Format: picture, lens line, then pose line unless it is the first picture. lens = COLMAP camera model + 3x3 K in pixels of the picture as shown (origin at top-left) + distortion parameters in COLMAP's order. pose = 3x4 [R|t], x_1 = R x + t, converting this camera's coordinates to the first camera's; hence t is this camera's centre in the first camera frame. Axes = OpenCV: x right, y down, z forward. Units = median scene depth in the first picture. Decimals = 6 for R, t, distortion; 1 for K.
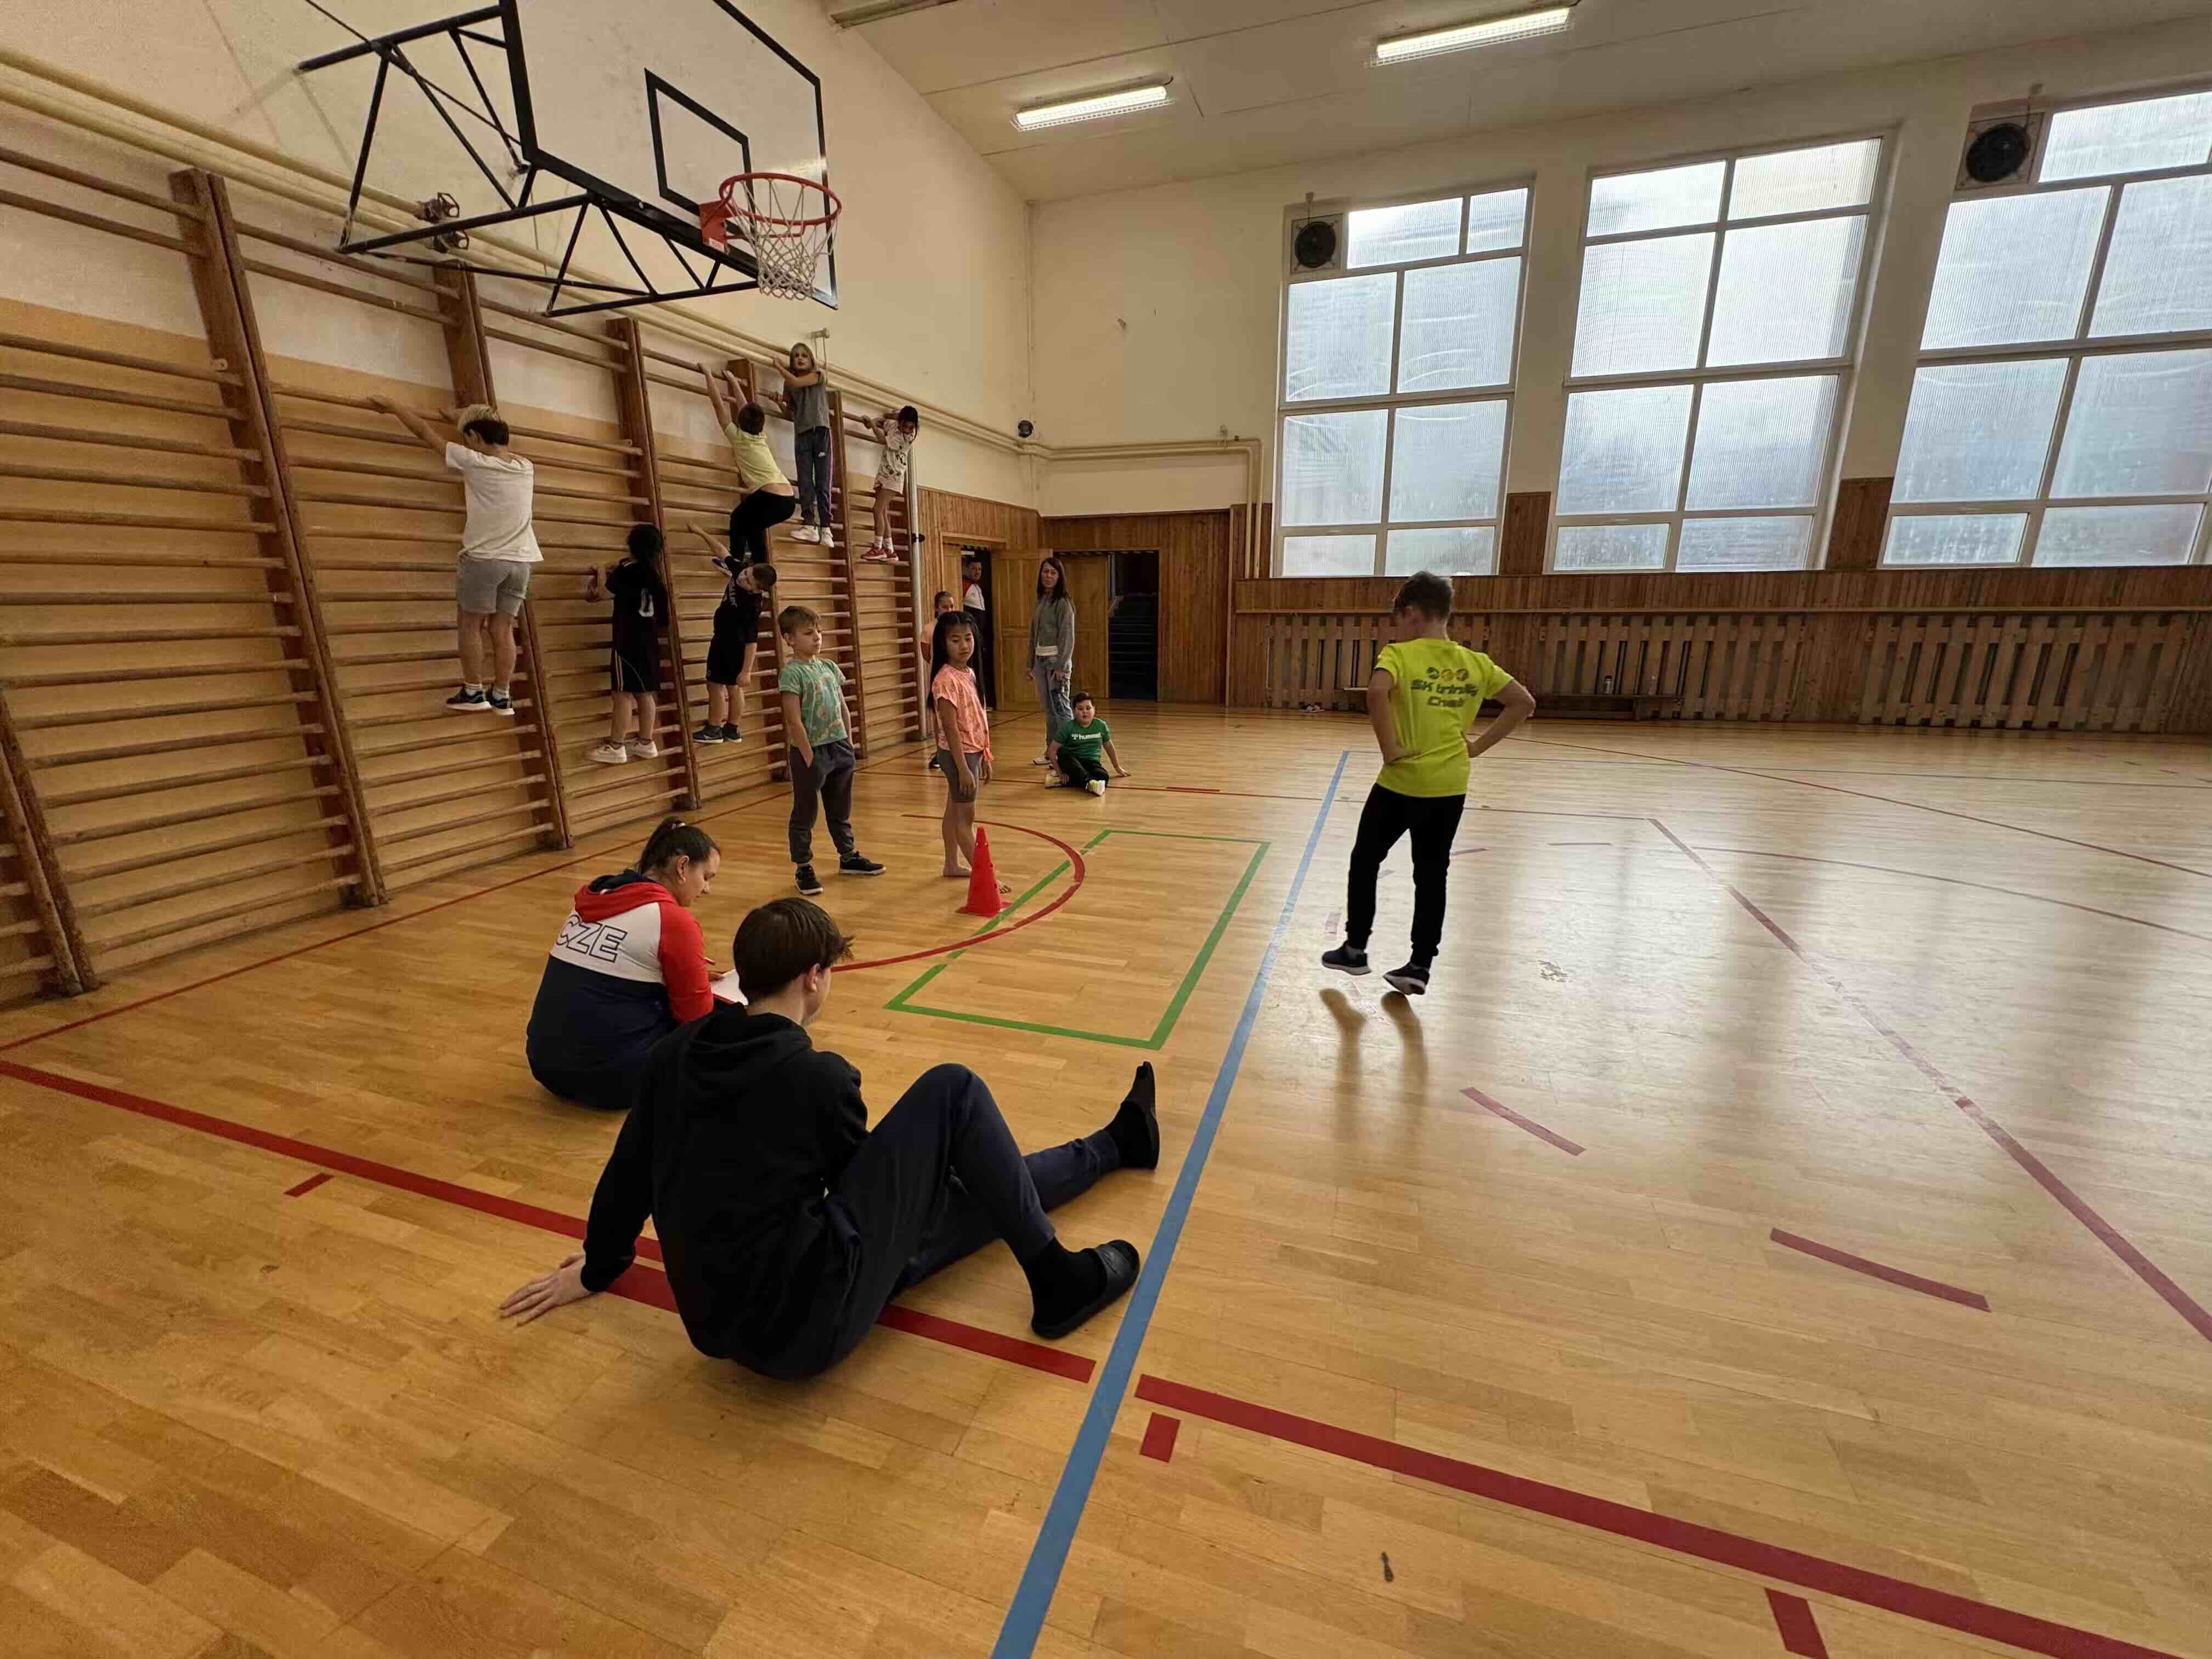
lens RADIAL K [[880.9, 0, 1106.0], [0, 880.9, 829.5], [0, 0, 1]] dist [0.001217, 0.000258]
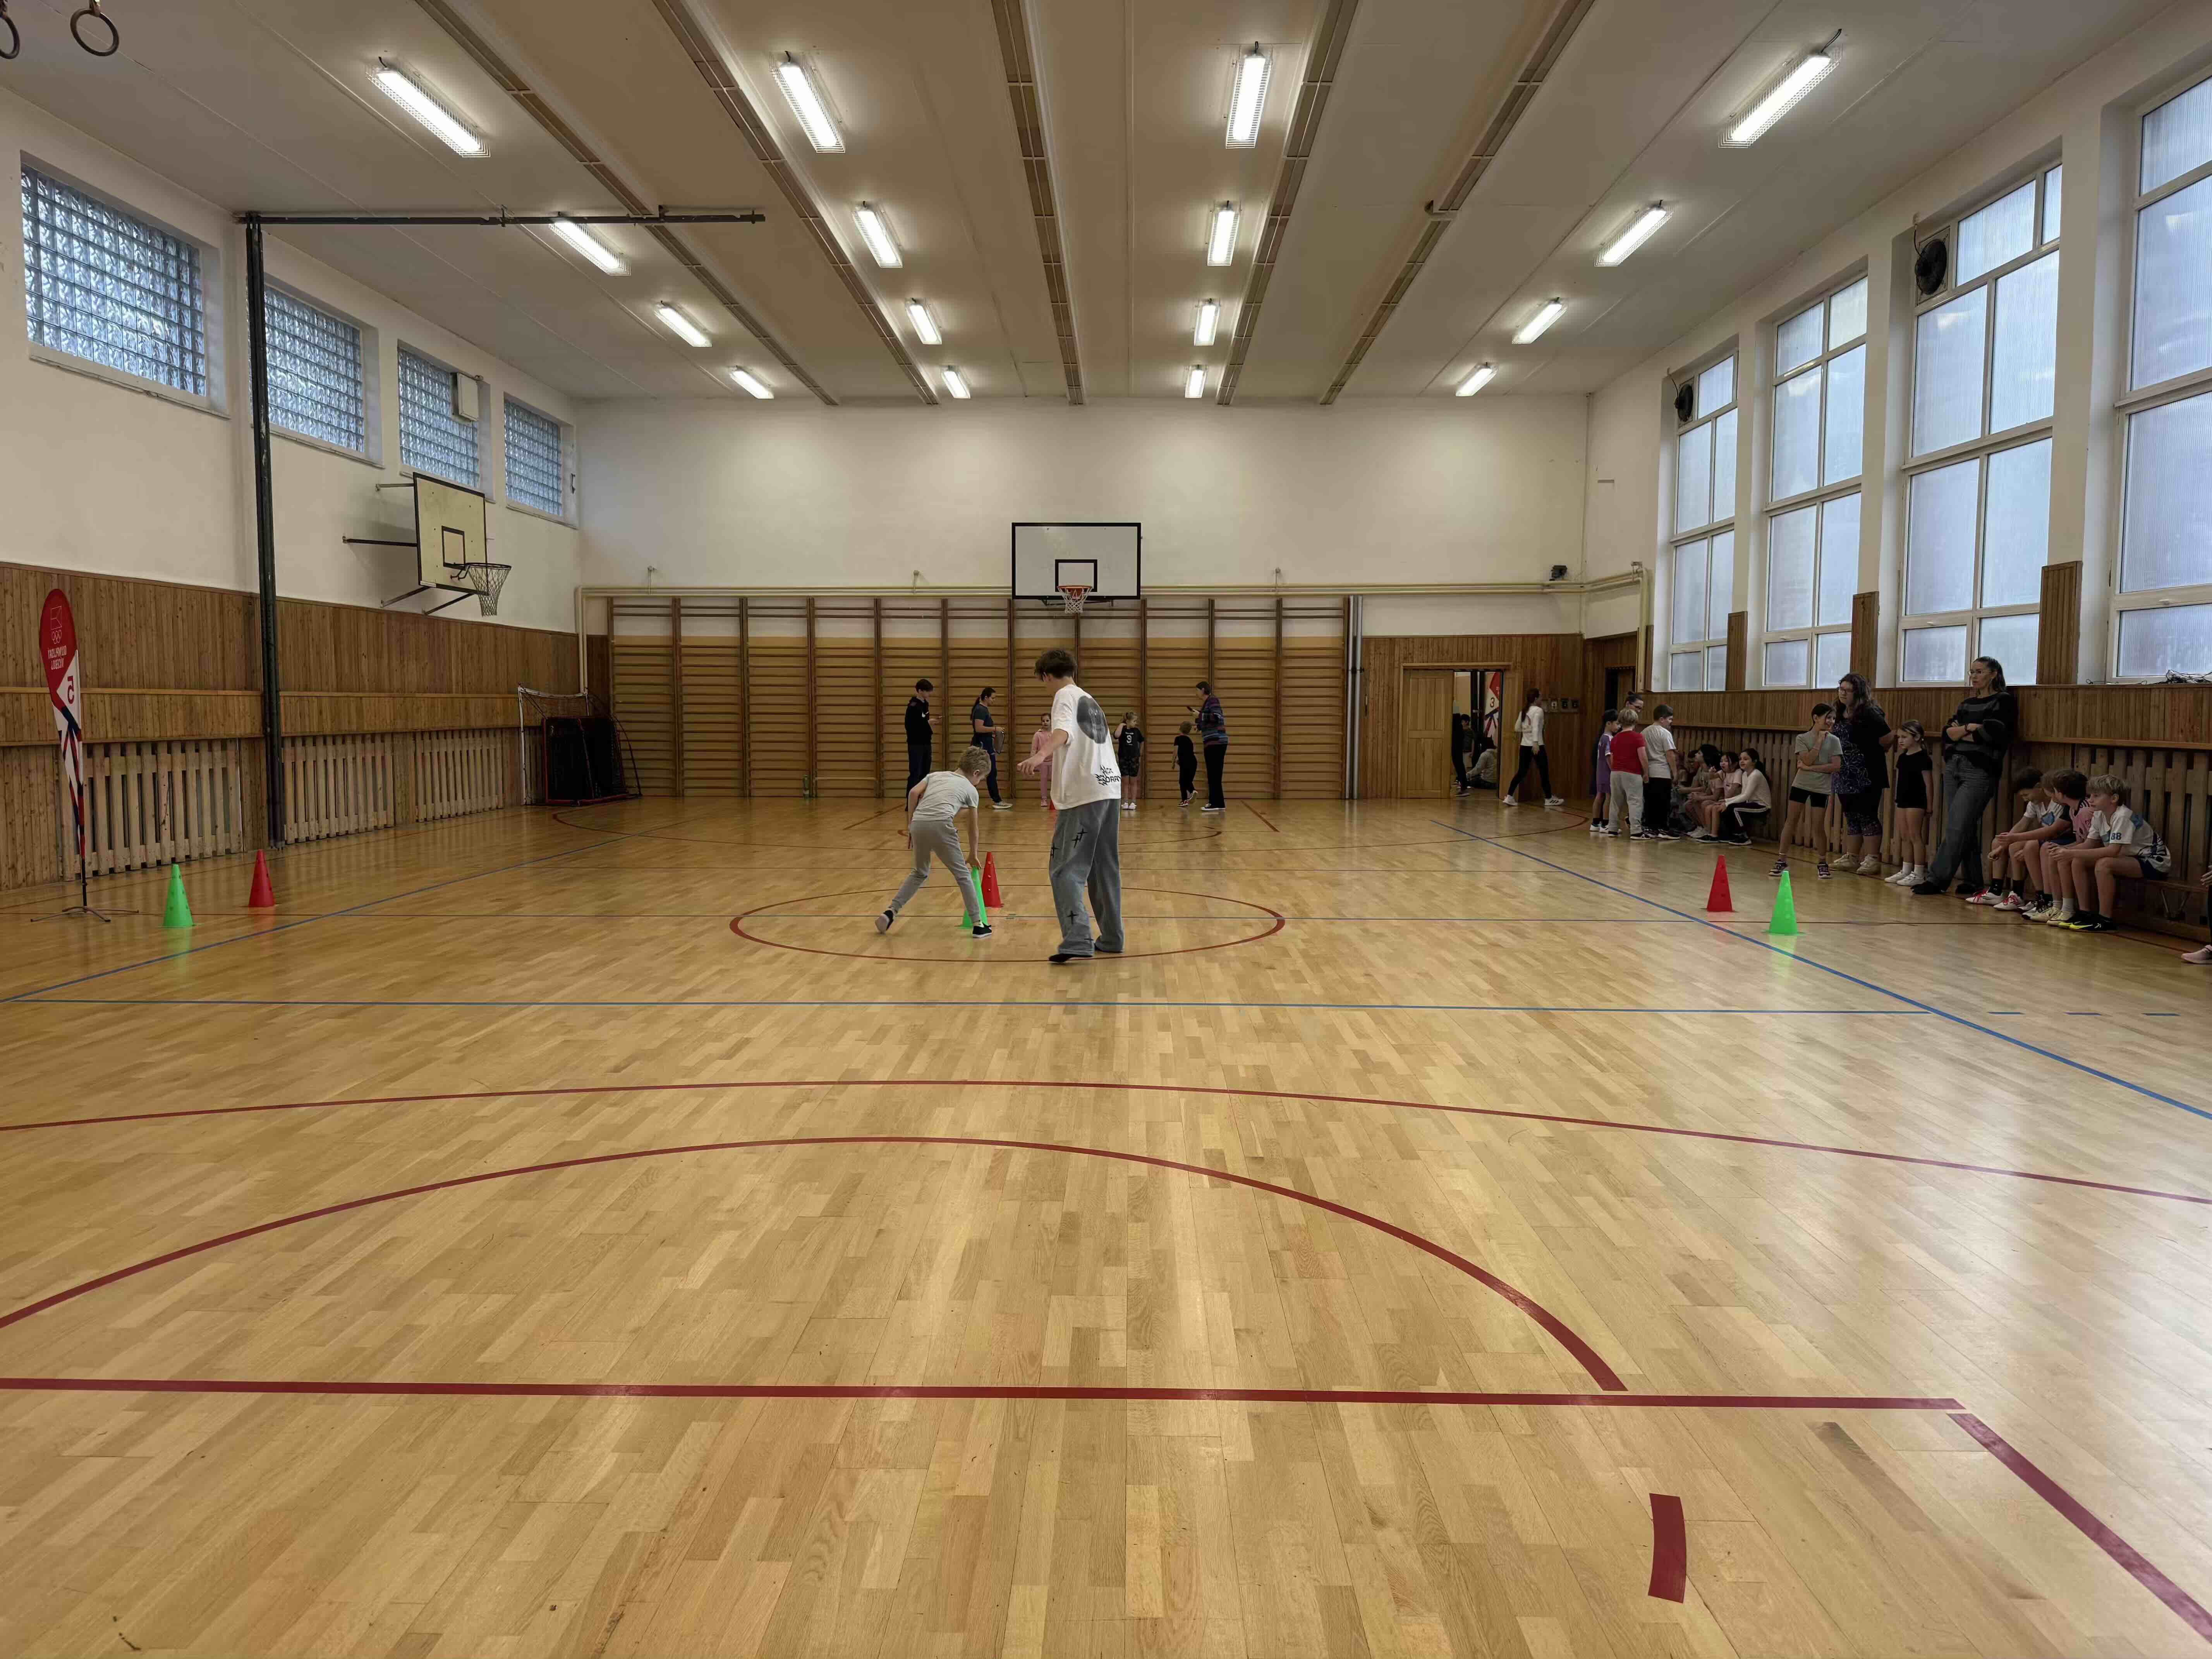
lens RADIAL K [[1534.7, 0, 1106.0], [0, 1534.7, 829.5], [0, 0, 1]] dist [-0.001095, -0.000703]
pose [[0.263685, 0.092516, -0.960162, 2.194442], [-0.253543, 0.967037, 0.023549, 0.006292], [0.930691, 0.237233, 0.278450, -0.126757]]
